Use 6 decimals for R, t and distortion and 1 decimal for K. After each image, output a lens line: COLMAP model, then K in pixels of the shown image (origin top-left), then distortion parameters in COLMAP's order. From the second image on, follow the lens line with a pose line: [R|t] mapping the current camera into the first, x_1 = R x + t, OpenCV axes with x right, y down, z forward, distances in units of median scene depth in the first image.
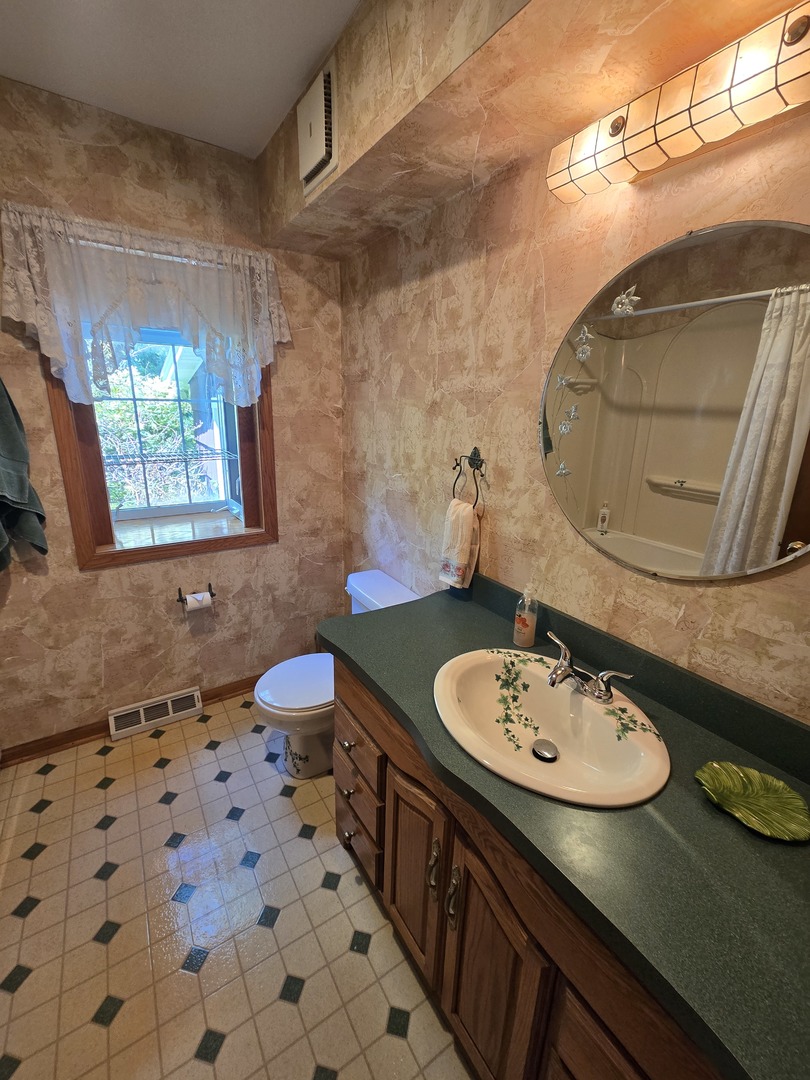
lens RADIAL K [[445.5, 0, 392.8], [0, 445.5, 532.8], [0, 0, 1]] dist [-0.004194, 0.002182]
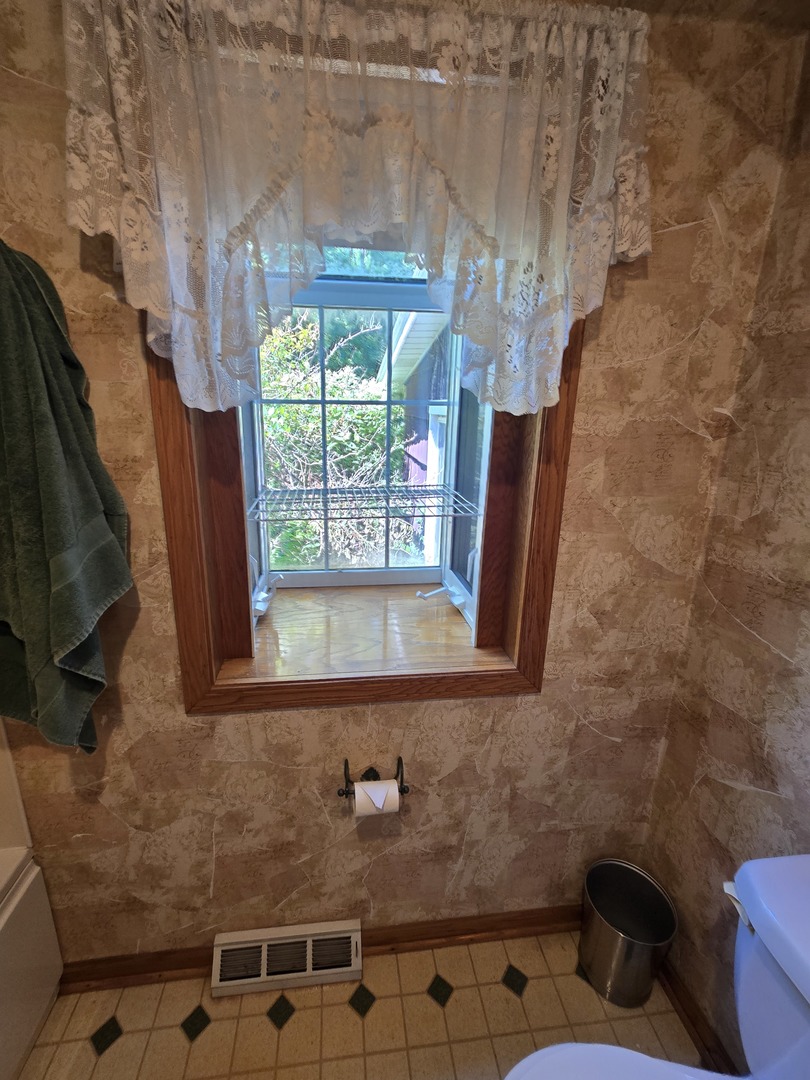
lens RADIAL K [[445.5, 0, 383.8], [0, 445.5, 531.8], [0, 0, 1]] dist [-0.004194, 0.002182]
pose [[0.899529, 0.109731, -0.422855, -0.264101], [-0.114630, 0.993311, 0.013917, -0.164193], [0.421554, 0.035953, 0.906090, 0.569128]]
